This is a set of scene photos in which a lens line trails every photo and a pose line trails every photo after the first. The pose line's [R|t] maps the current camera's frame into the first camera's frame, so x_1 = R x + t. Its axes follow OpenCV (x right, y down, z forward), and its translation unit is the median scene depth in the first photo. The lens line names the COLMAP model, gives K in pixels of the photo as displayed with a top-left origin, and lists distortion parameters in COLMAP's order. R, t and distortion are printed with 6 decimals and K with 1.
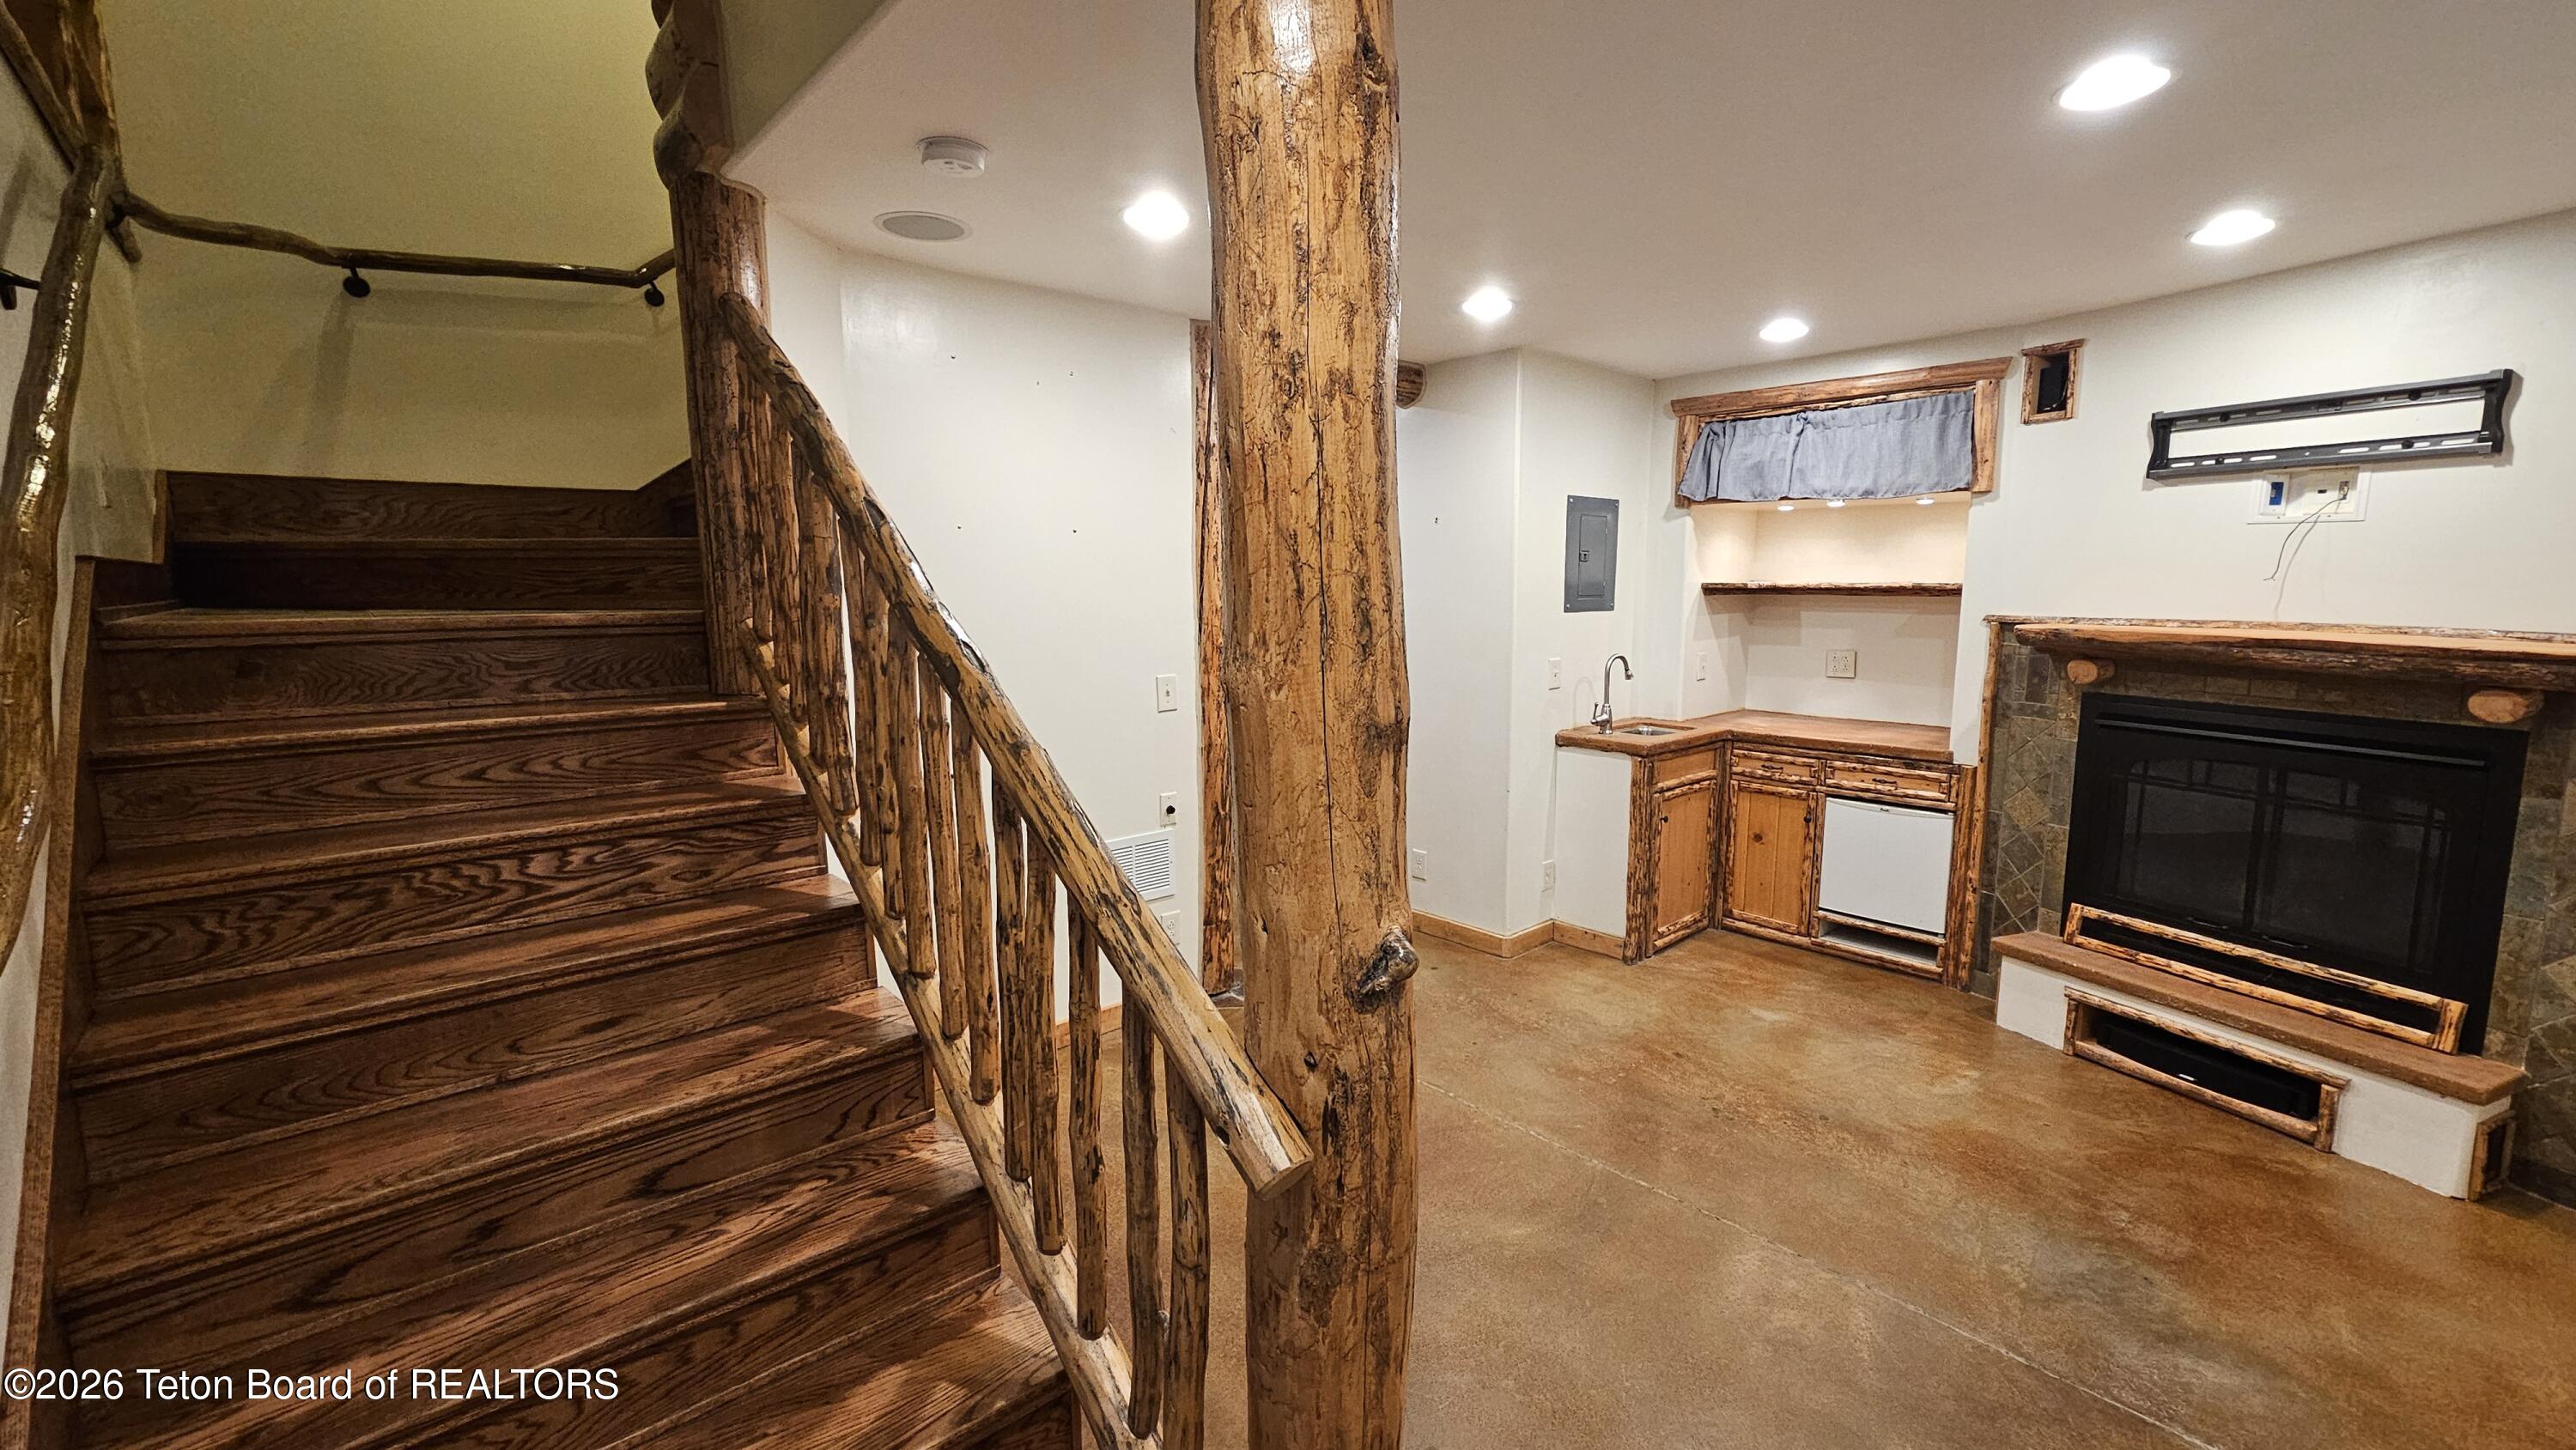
lens RADIAL K [[1068.3, 0, 1298.5], [0, 1068.3, 713.4], [0, 0, 1]] dist [-0.003417, 0.005239]
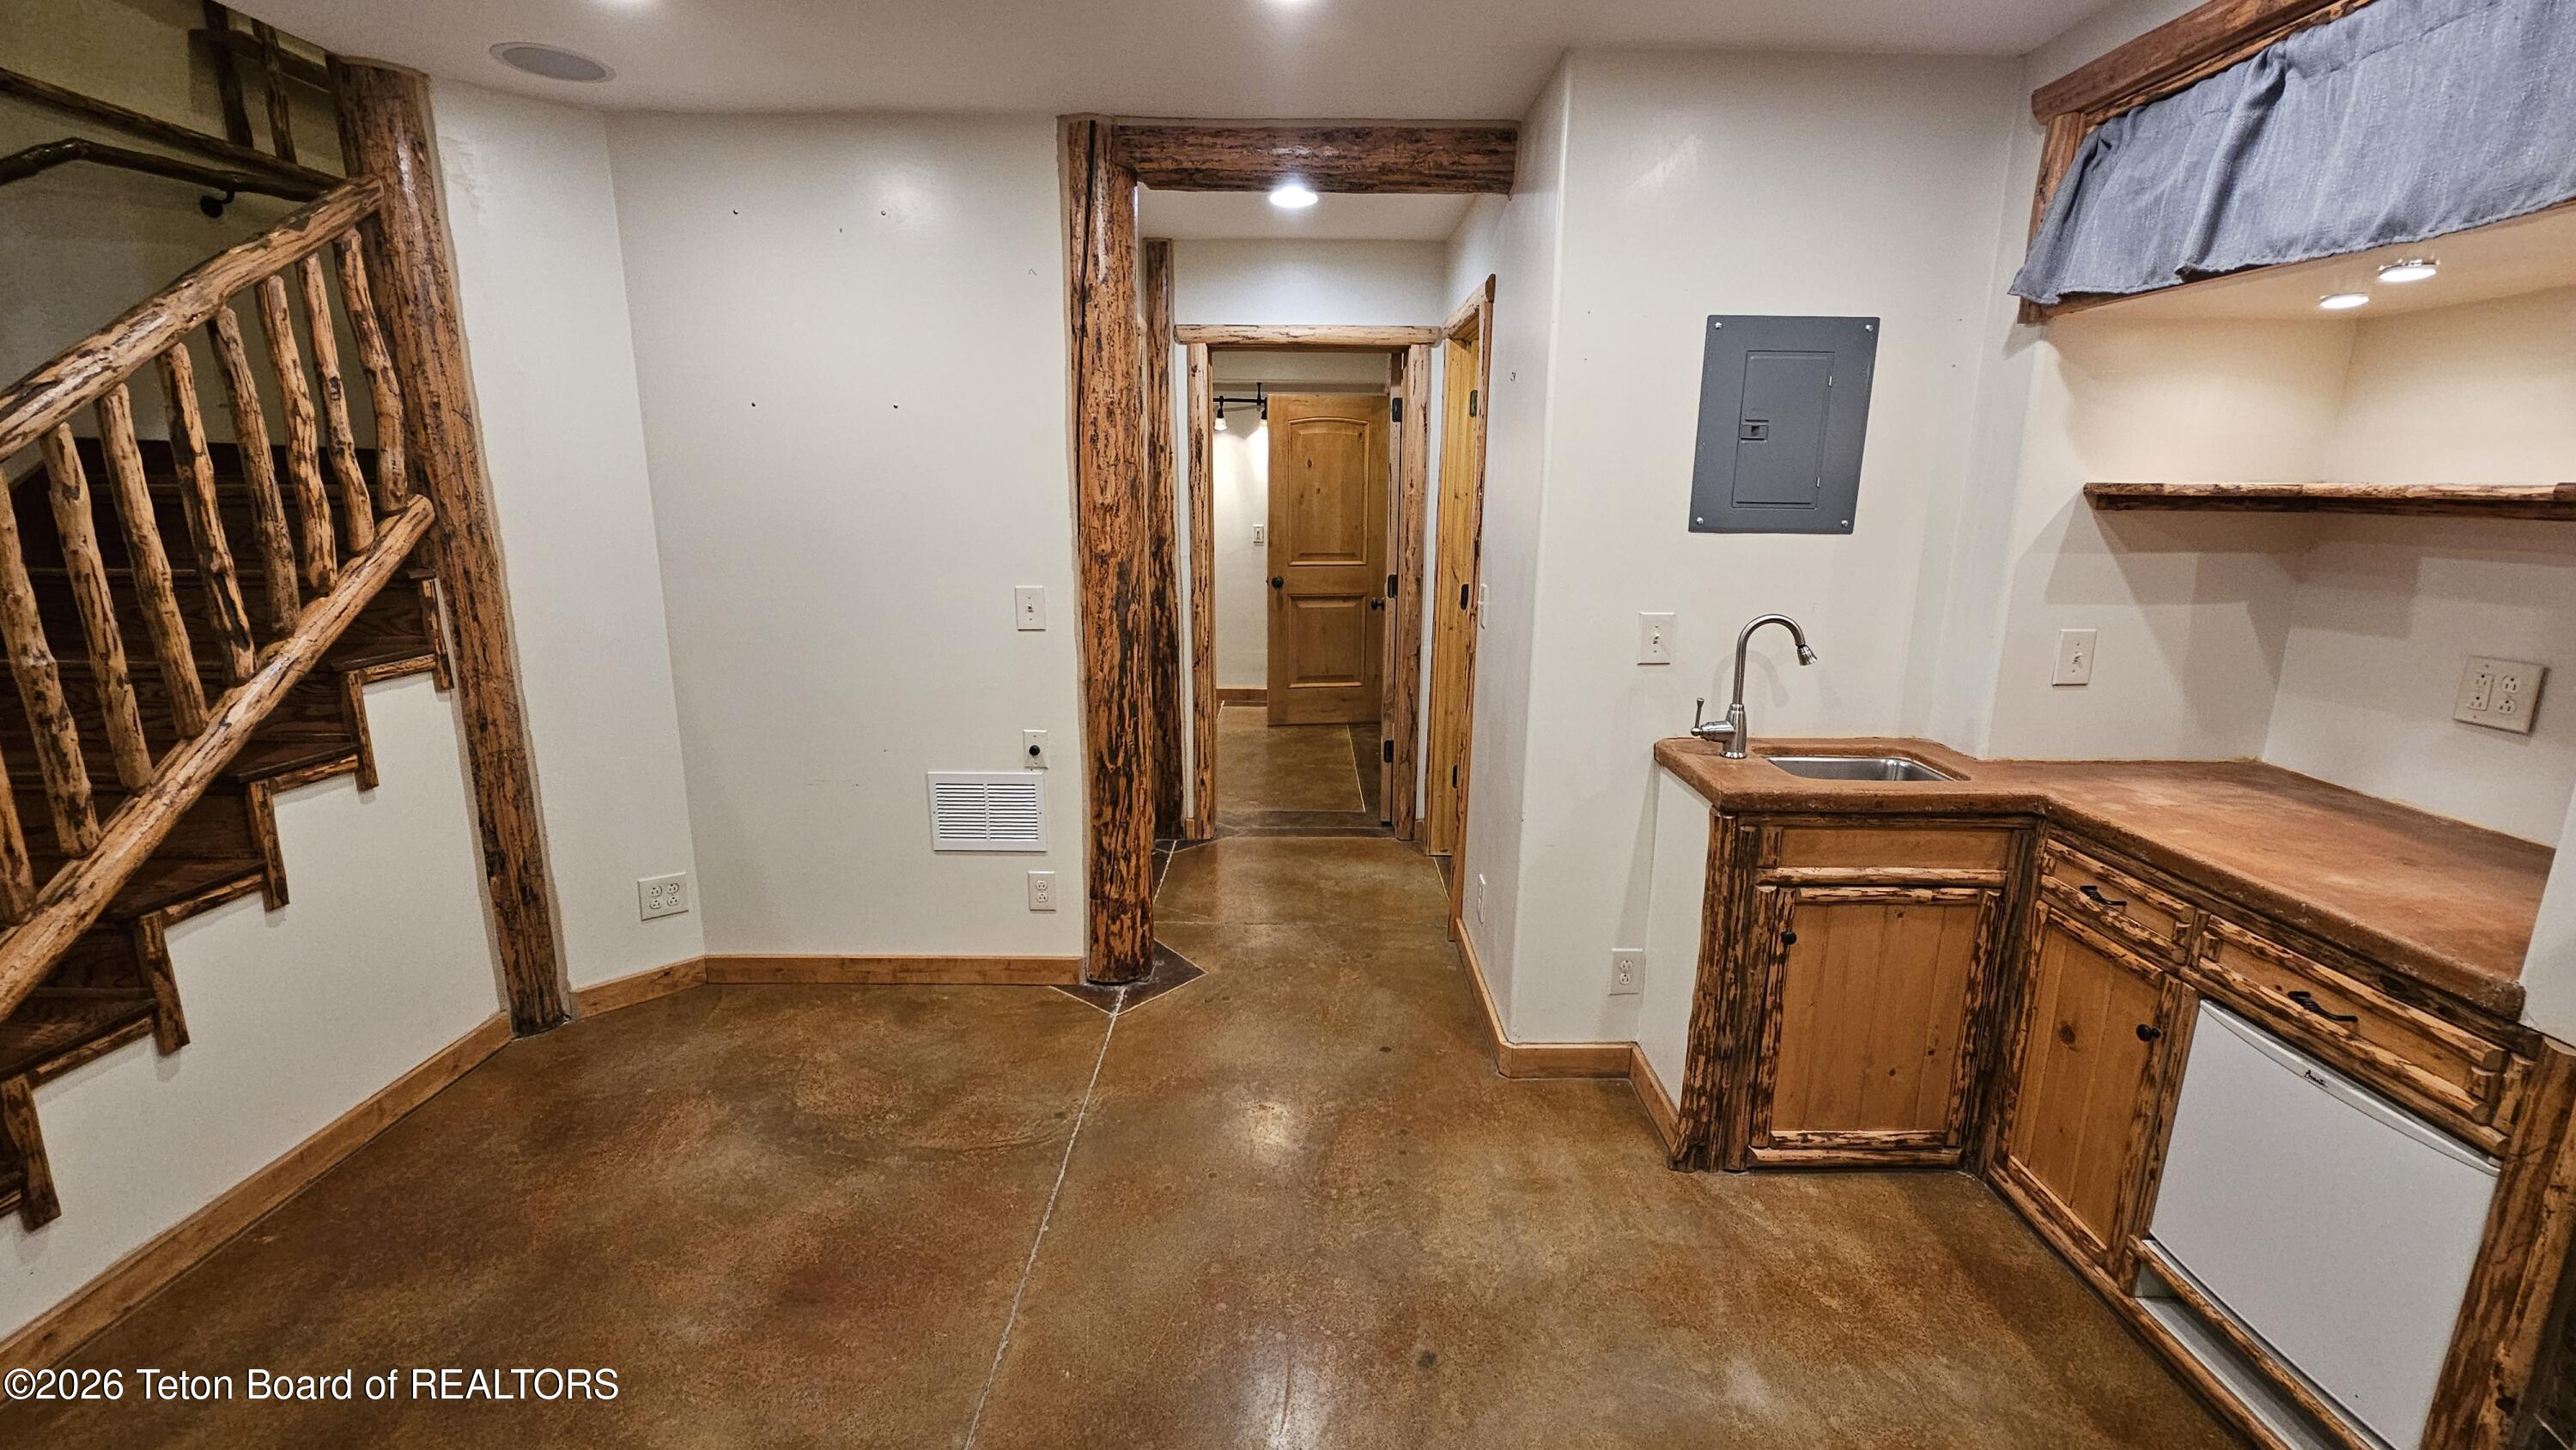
lens RADIAL K [[1068.3, 0, 1298.5], [0, 1068.3, 713.4], [0, 0, 1]] dist [-0.003417, 0.005239]
pose [[0.741663, 0.152048, -0.653312, 0.479893], [-0.096656, 0.988031, 0.120222, -0.048187], [0.663772, -0.026018, 0.747482, 0.442016]]
